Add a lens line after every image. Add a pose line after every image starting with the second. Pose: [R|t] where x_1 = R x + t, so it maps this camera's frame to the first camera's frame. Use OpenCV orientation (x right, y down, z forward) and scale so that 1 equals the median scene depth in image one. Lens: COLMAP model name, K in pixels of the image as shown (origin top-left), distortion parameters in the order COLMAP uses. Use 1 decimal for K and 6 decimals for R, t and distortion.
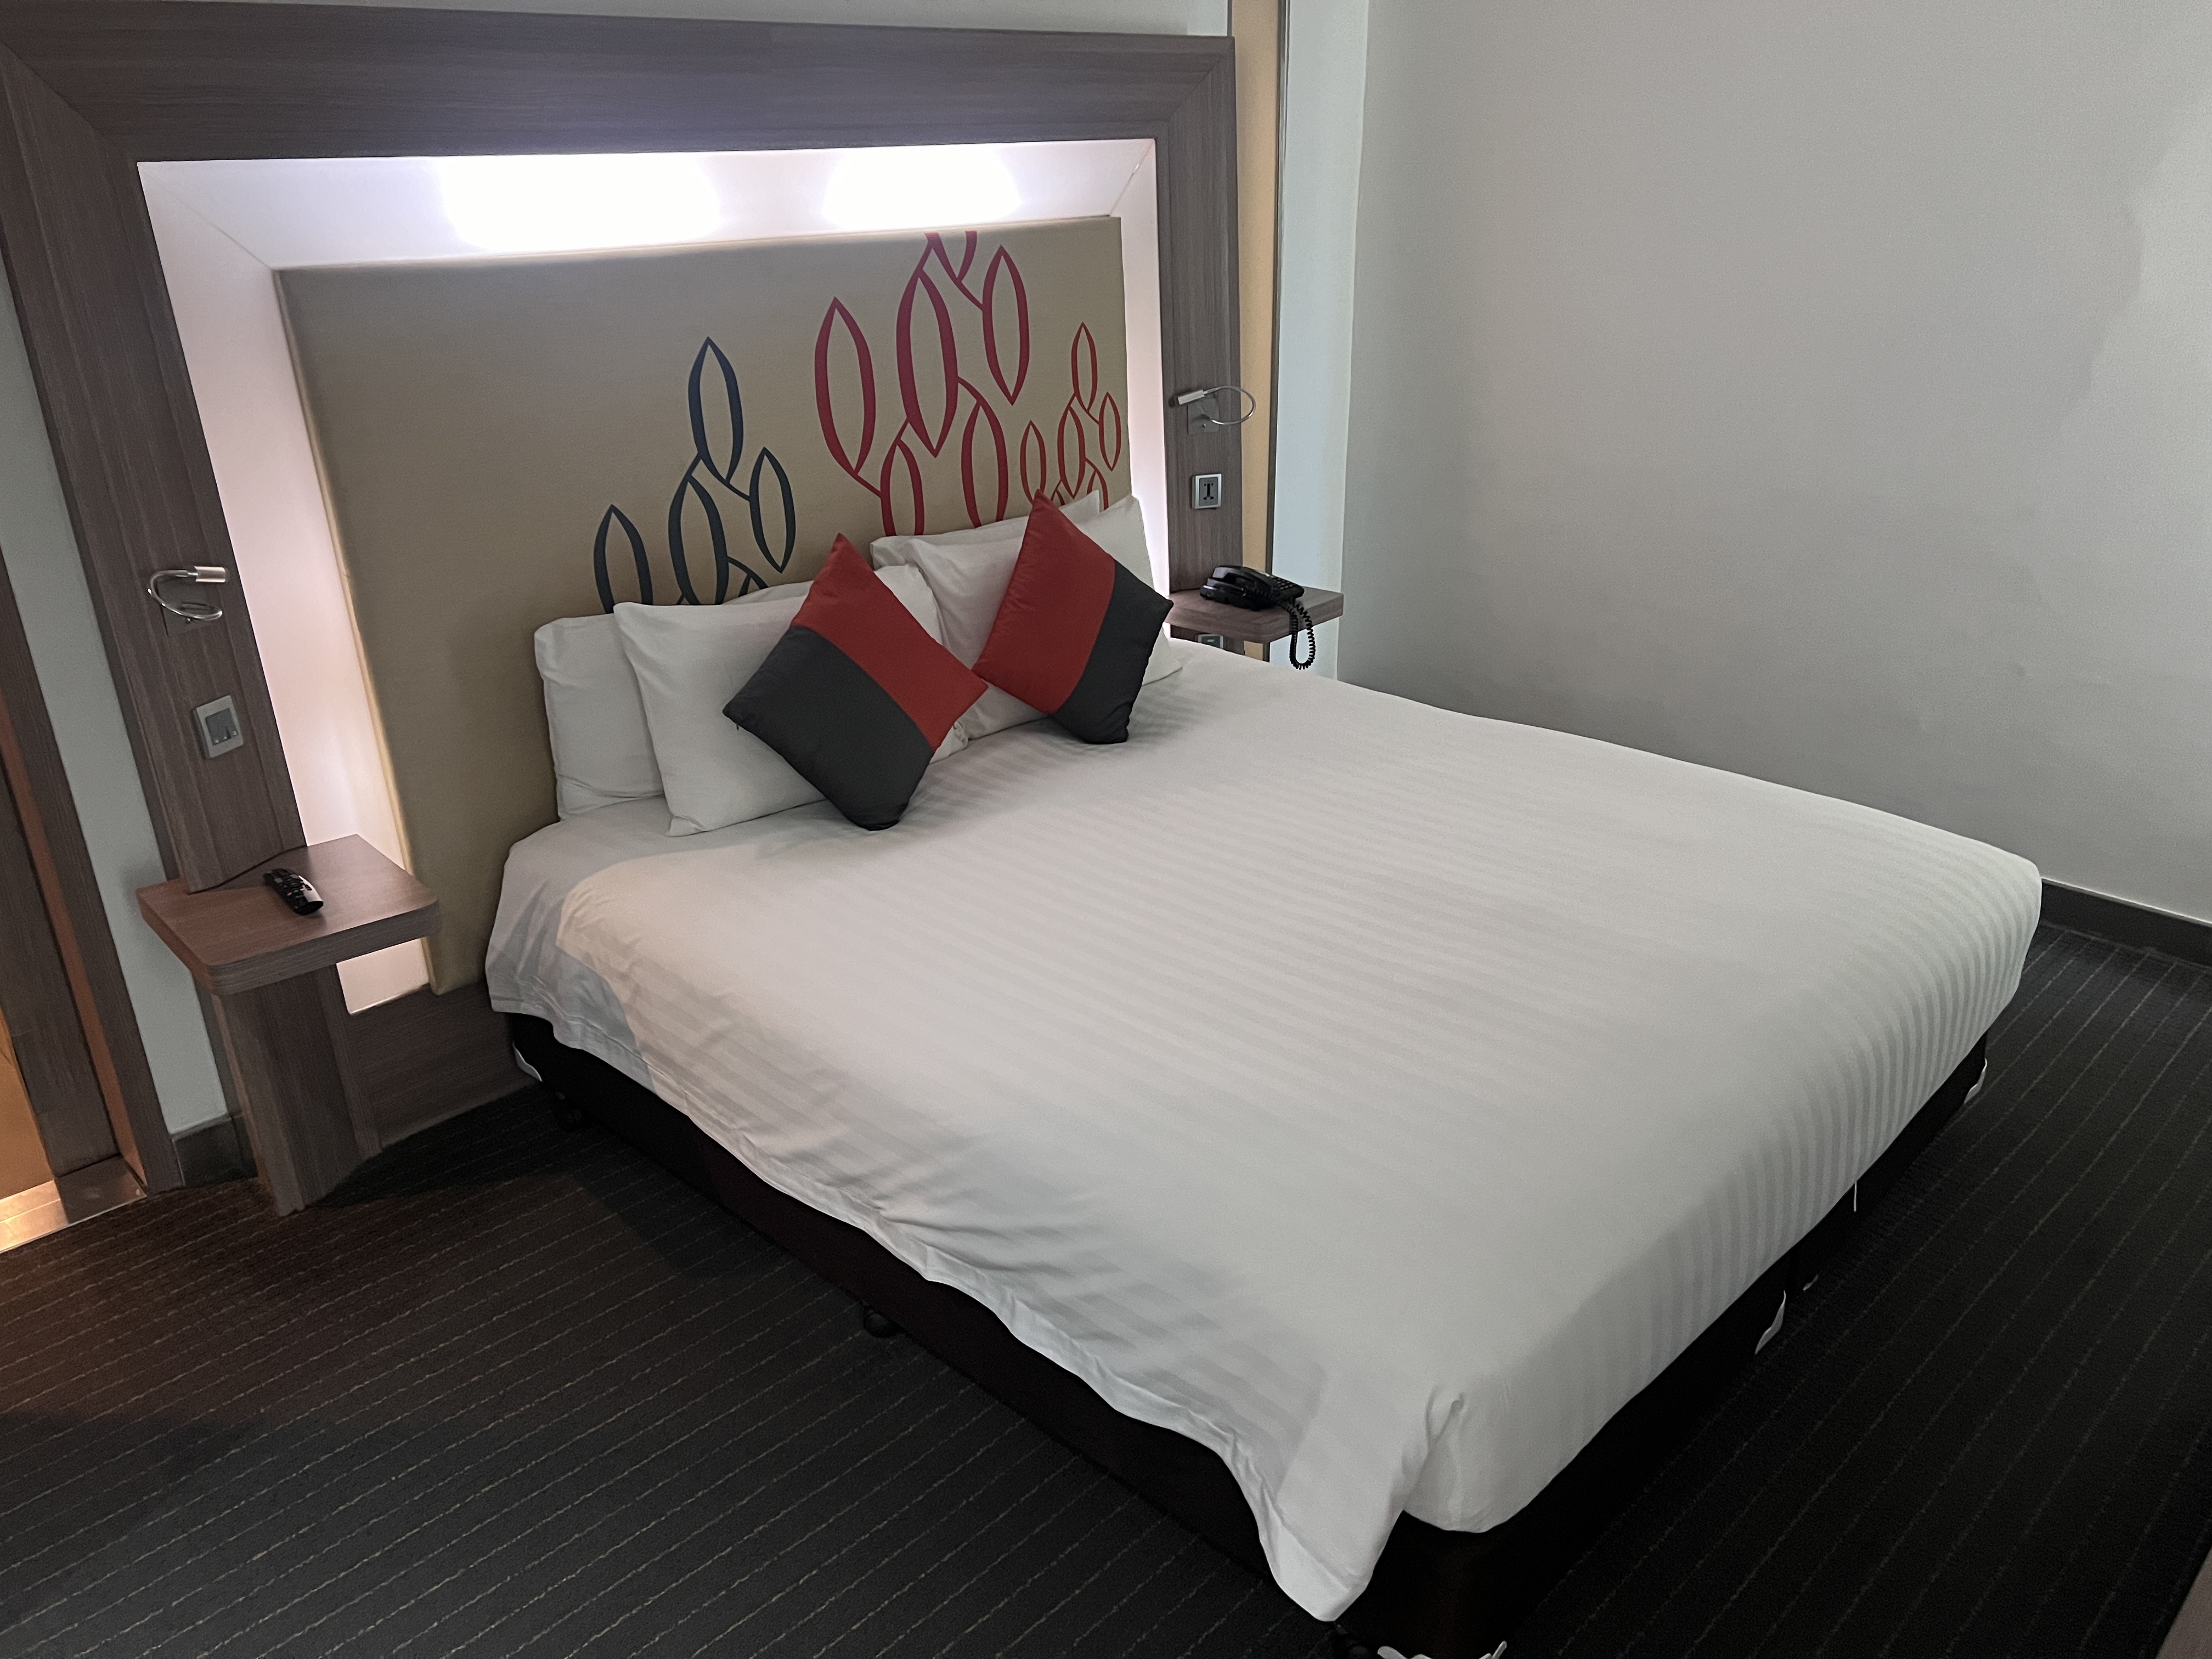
lens RADIAL K [[1651.5, 0, 1107.0], [0, 1651.5, 850.3], [0, 0, 1]] dist [0.033174, -0.043803]
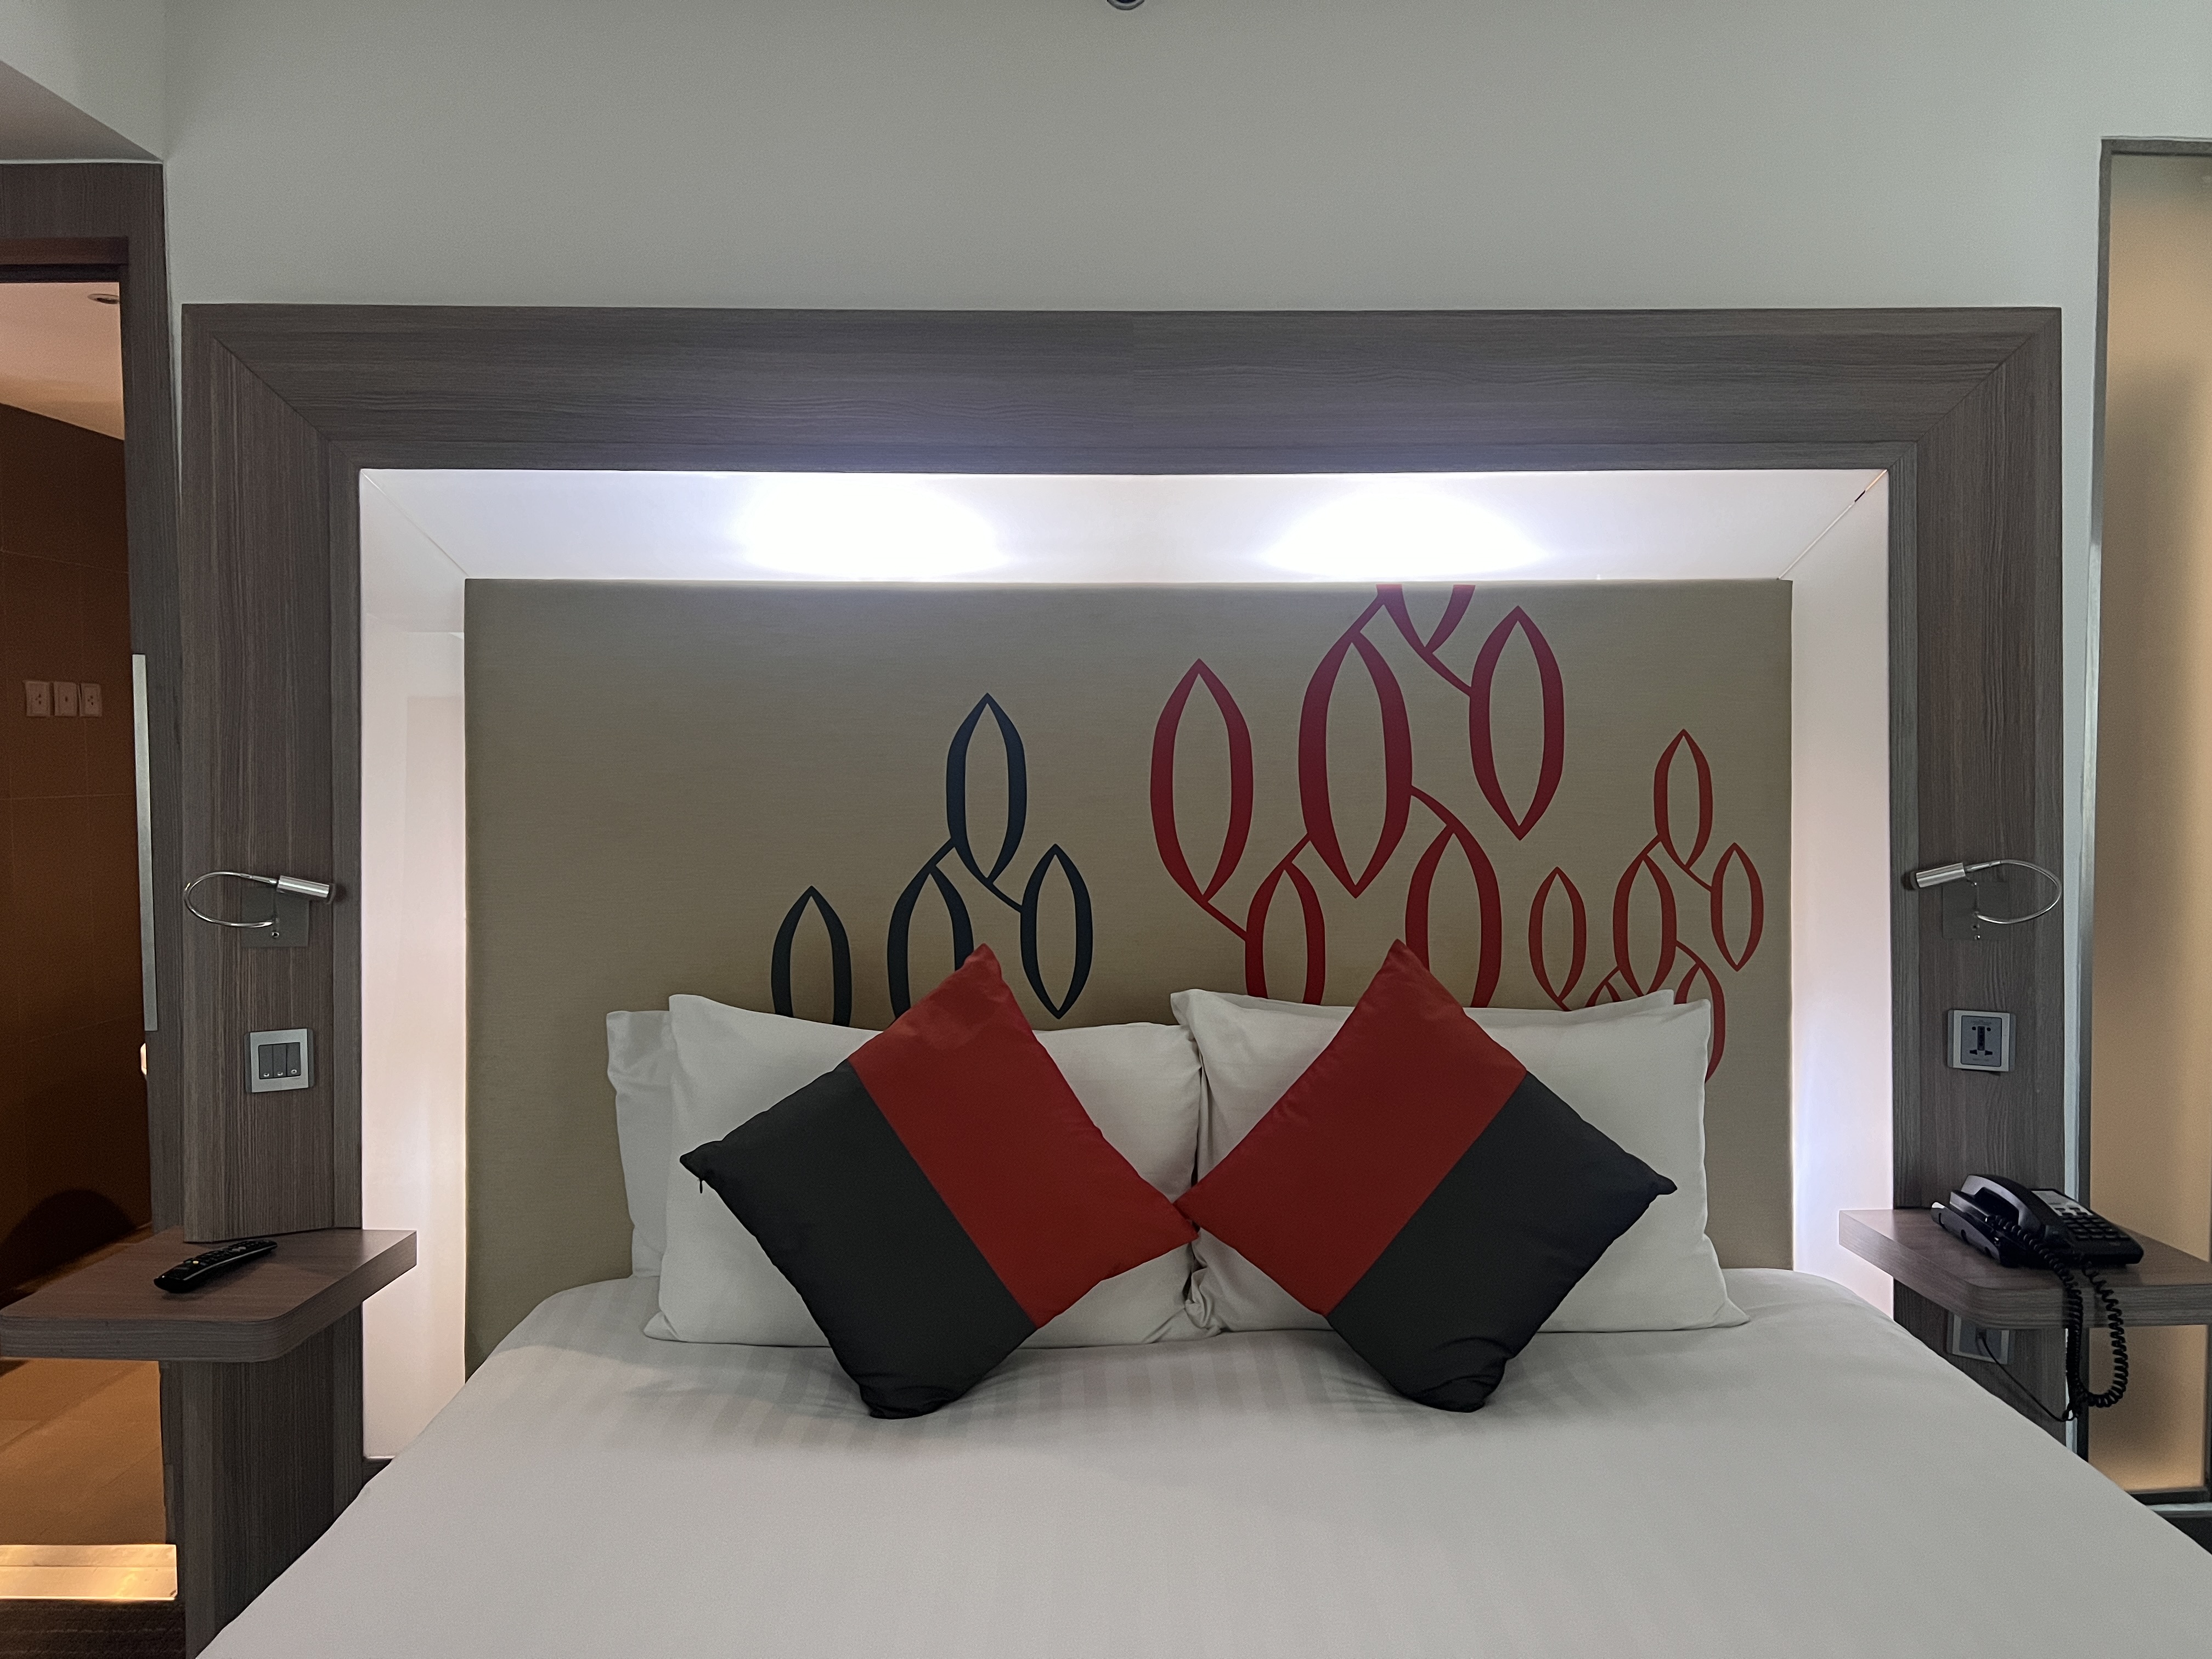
lens RADIAL K [[1651.5, 0, 1108.5], [0, 1651.5, 808.2], [0, 0, 1]] dist [0.033174, -0.043803]
pose [[0.716144, 0.032448, -0.697198, 0.294702], [-0.285085, 0.925389, -0.249764, -0.079414], [0.637075, 0.377627, 0.671962, 0.494379]]
